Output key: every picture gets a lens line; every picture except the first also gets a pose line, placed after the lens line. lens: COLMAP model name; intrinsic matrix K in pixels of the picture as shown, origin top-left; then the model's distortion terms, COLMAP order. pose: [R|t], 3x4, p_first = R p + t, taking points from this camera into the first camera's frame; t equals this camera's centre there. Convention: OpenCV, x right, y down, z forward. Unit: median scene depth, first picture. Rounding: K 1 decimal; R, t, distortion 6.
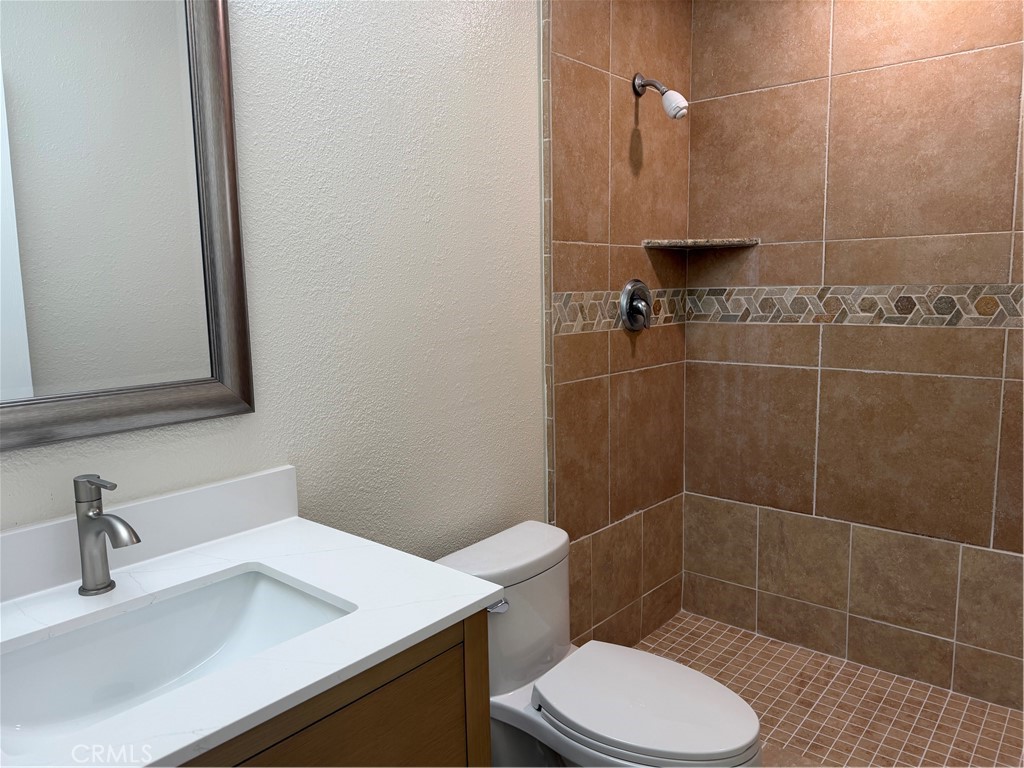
lens RADIAL K [[711.5, 0, 512.2], [0, 711.5, 374.4], [0, 0, 1]] dist [0.036437, -0.082996]
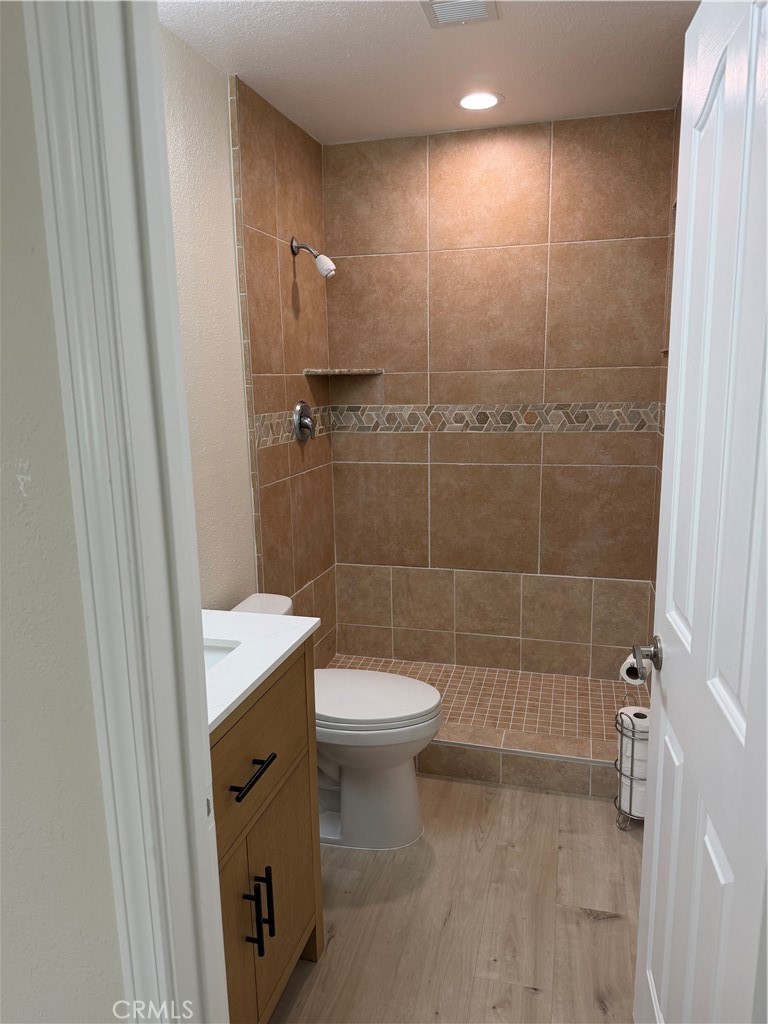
lens RADIAL K [[711.5, 0, 384.0], [0, 711.5, 512.0], [0, 0, 1]] dist [0.036437, -0.082996]
pose [[0.897510, -0.081008, 0.433489, -0.268937], [0.054227, 0.995797, 0.073814, -0.021845], [-0.437646, -0.042742, 0.898131, -0.226290]]
